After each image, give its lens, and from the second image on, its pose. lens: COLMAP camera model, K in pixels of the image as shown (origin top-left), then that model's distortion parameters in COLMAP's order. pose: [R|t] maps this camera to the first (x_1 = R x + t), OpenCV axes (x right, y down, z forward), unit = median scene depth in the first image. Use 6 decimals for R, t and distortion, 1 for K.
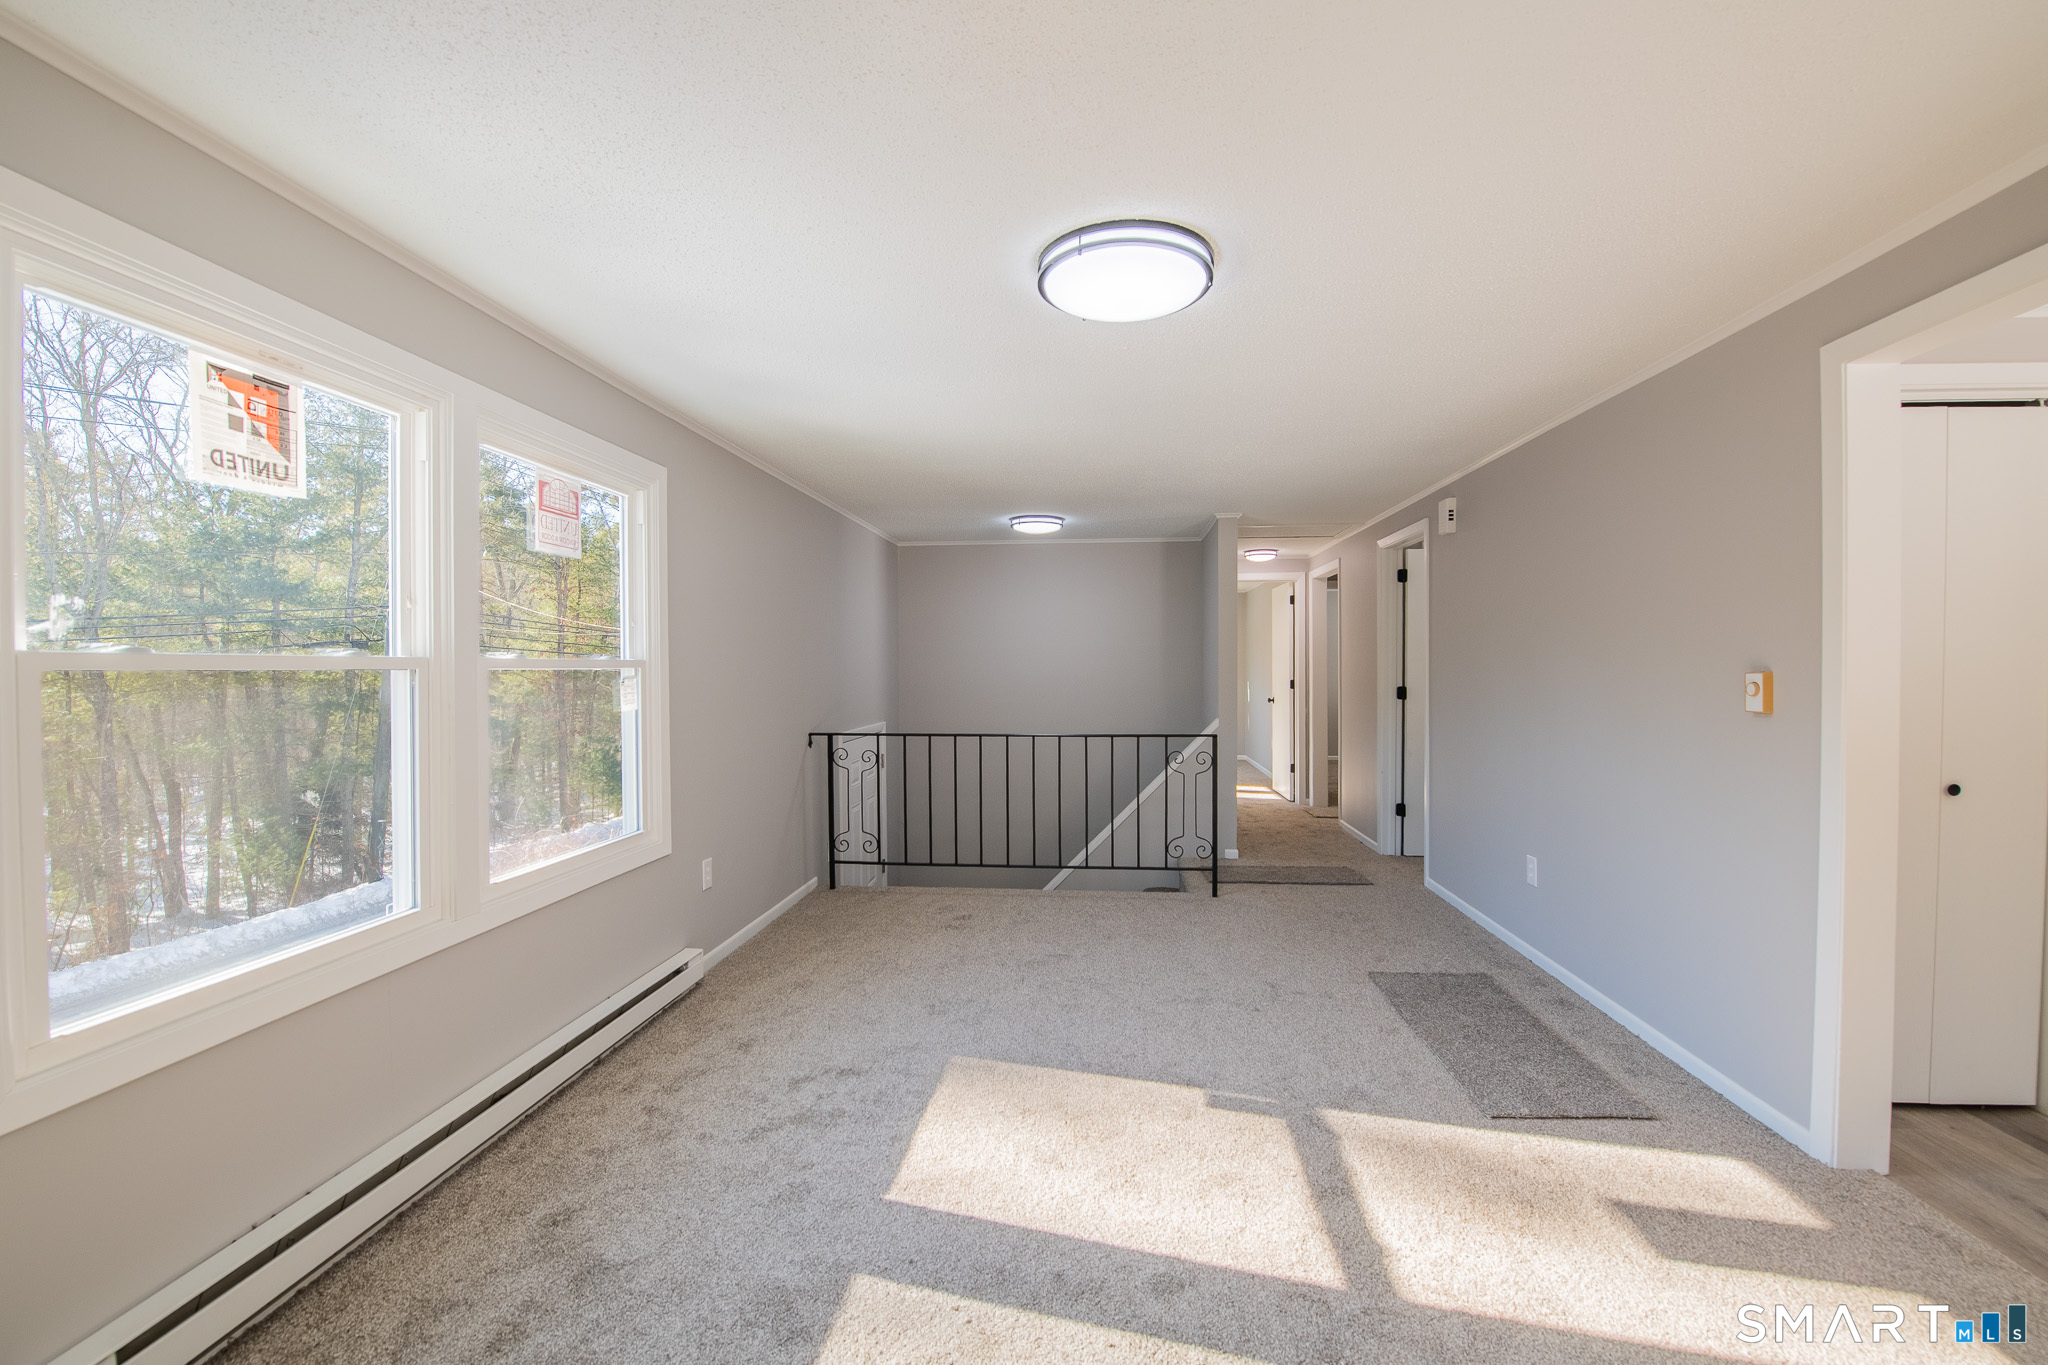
lens RADIAL K [[834.6, 0, 1024.5], [0, 834.6, 684.2], [0, 0, 1]] dist [-0.028519, -0.000406]
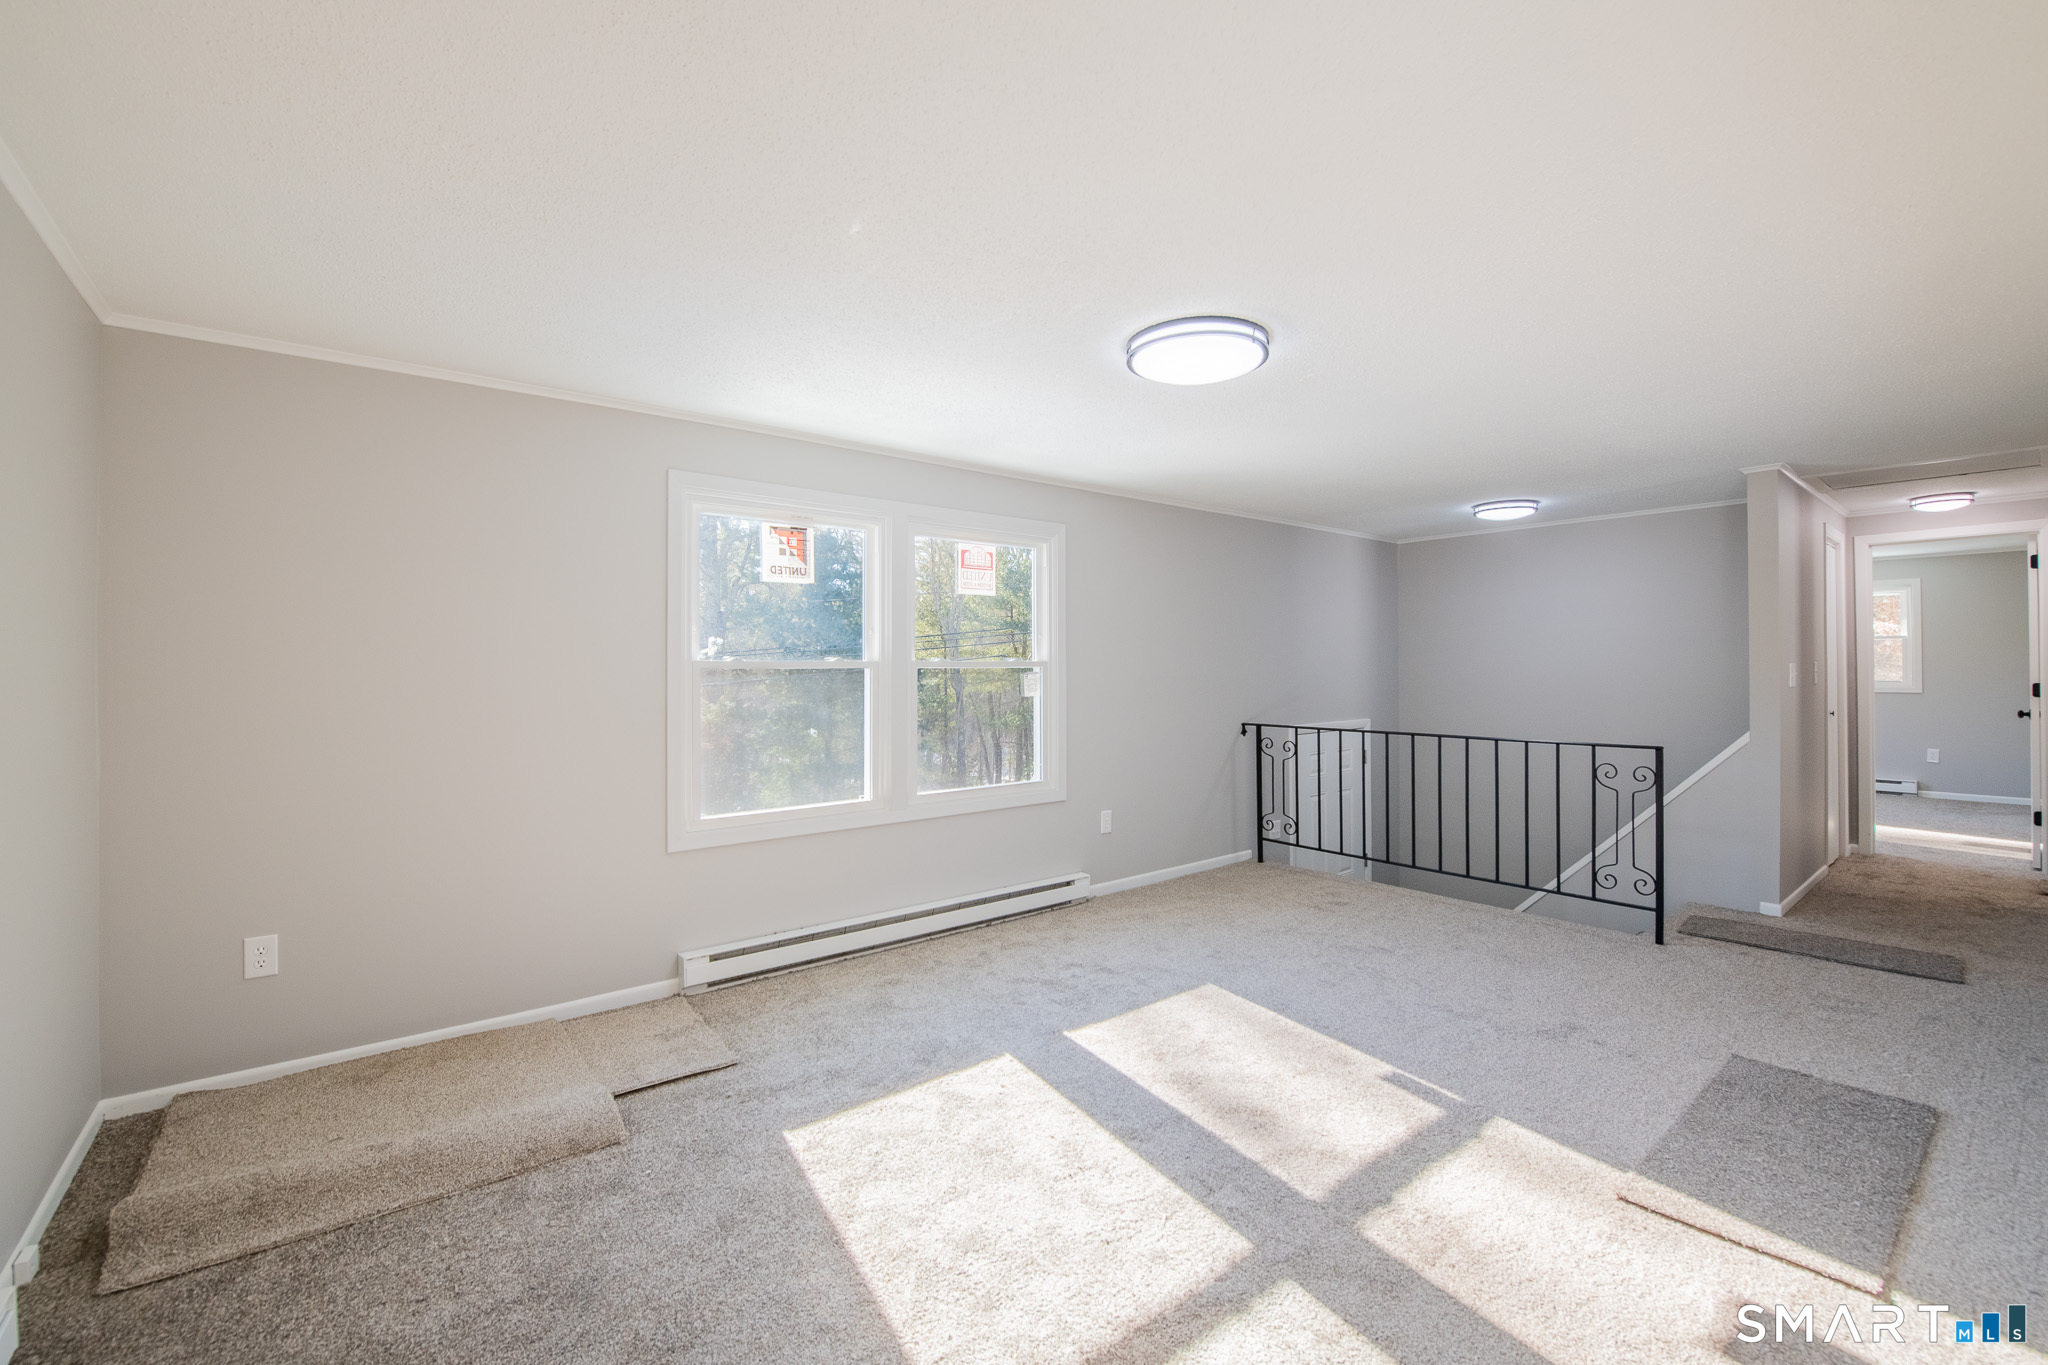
lens RADIAL K [[834.6, 0, 1015.7], [0, 834.6, 674.5], [0, 0, 1]] dist [-0.028519, -0.000406]
pose [[0.689352, 0.005038, -0.724409, 0.452405], [-0.011614, 0.999924, -0.004098, -0.000047], [0.724333, 0.011238, 0.689358, -0.023760]]
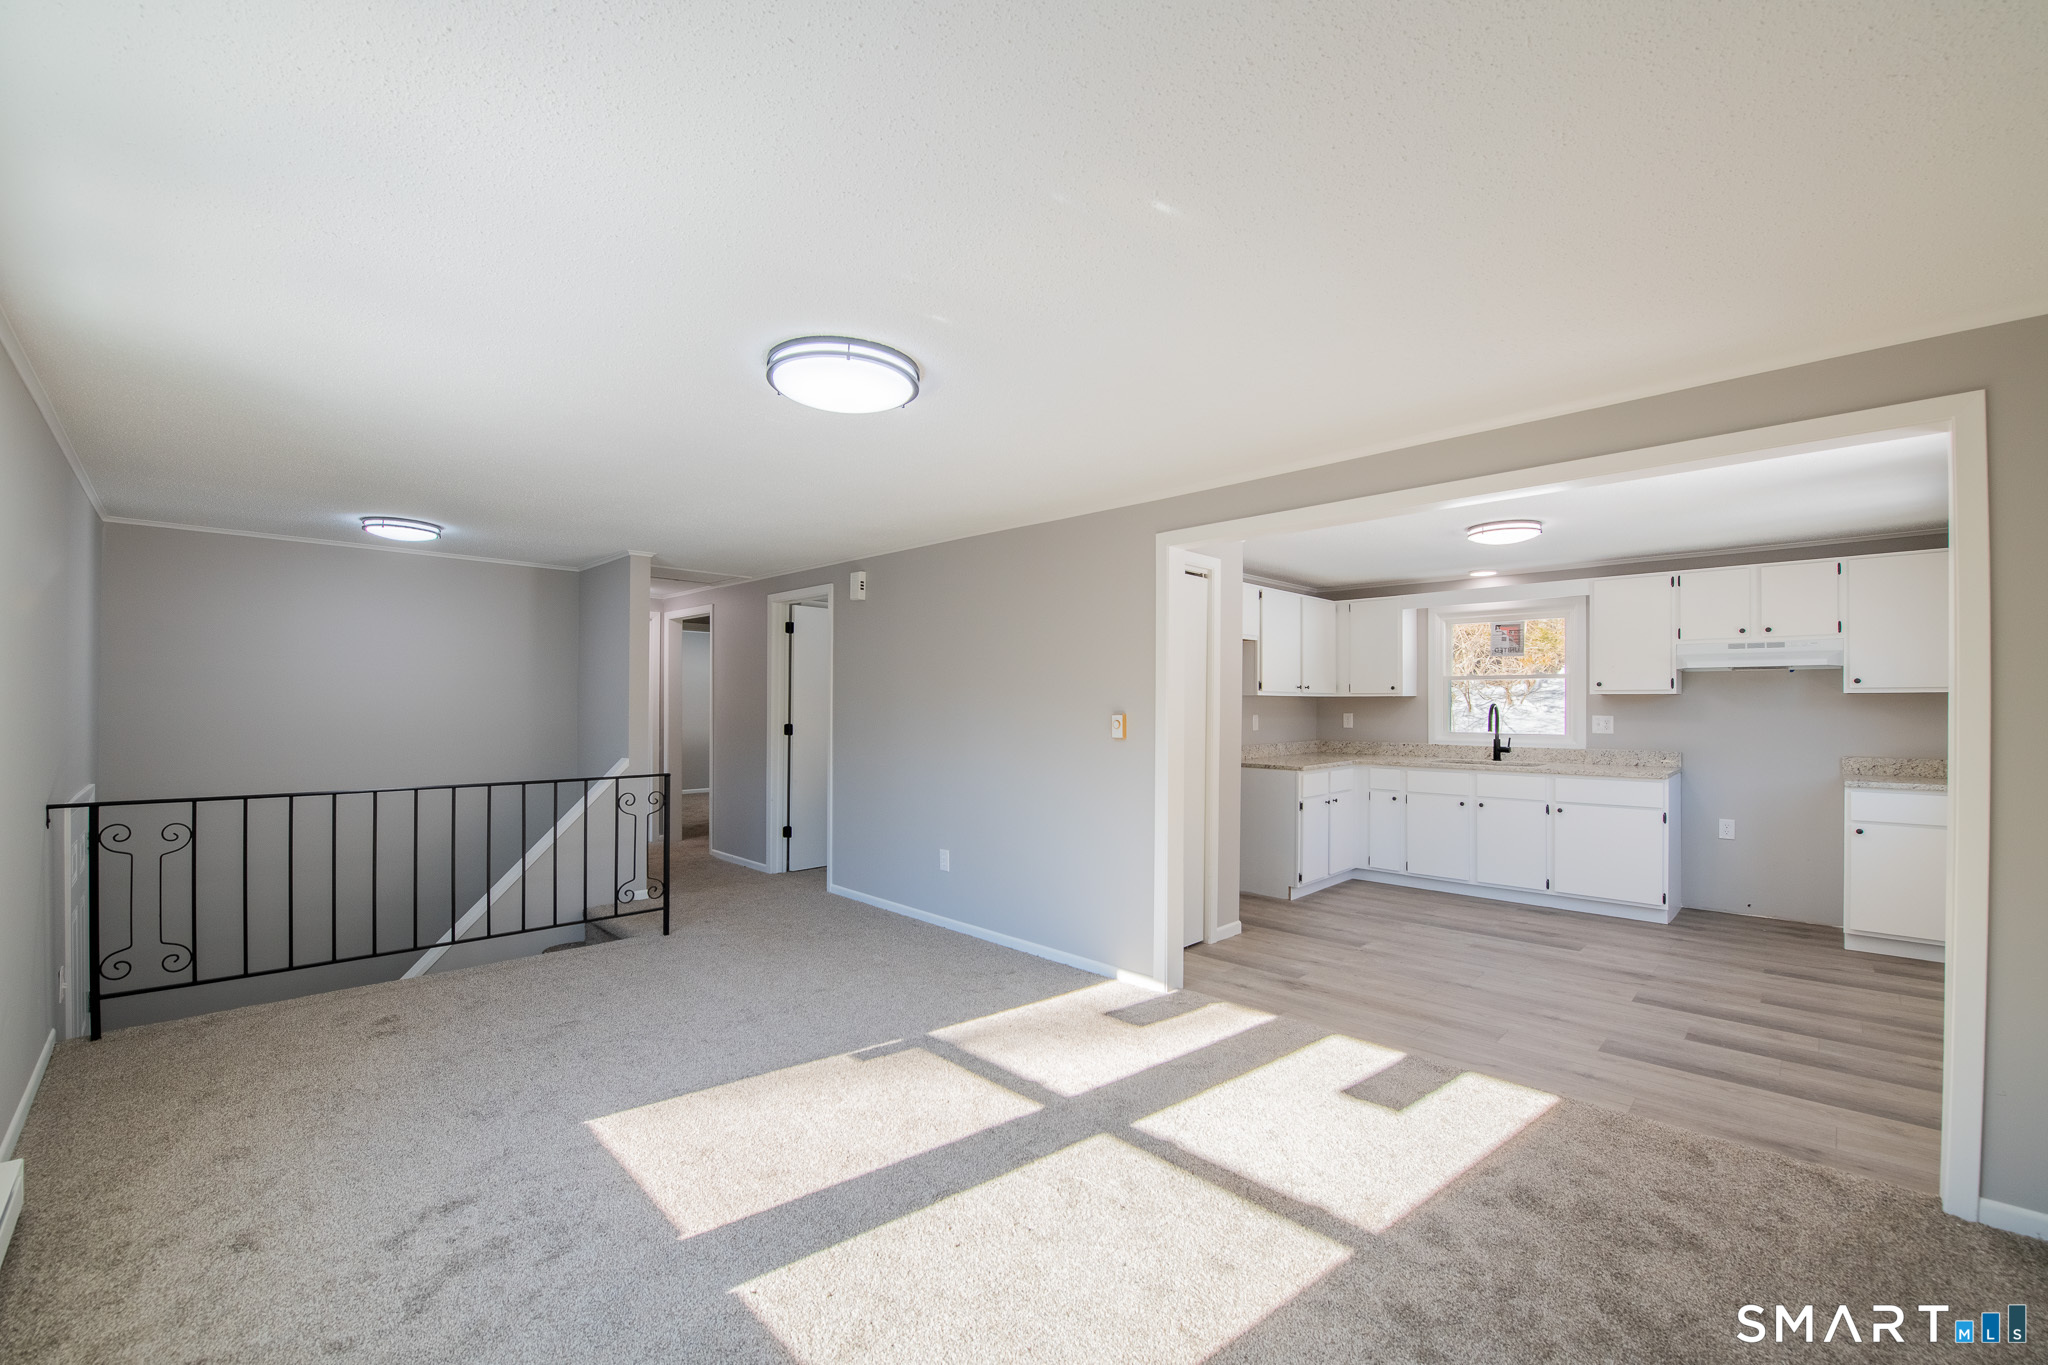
lens RADIAL K [[834.6, 0, 1029.3], [0, 834.6, 703.0], [0, 0, 1]] dist [-0.028519, -0.000406]
pose [[0.623189, 0.010800, 0.781997, -0.339520], [0.006968, 0.999788, -0.019360, -0.003058], [-0.782040, 0.017514, 0.622982, 0.036273]]
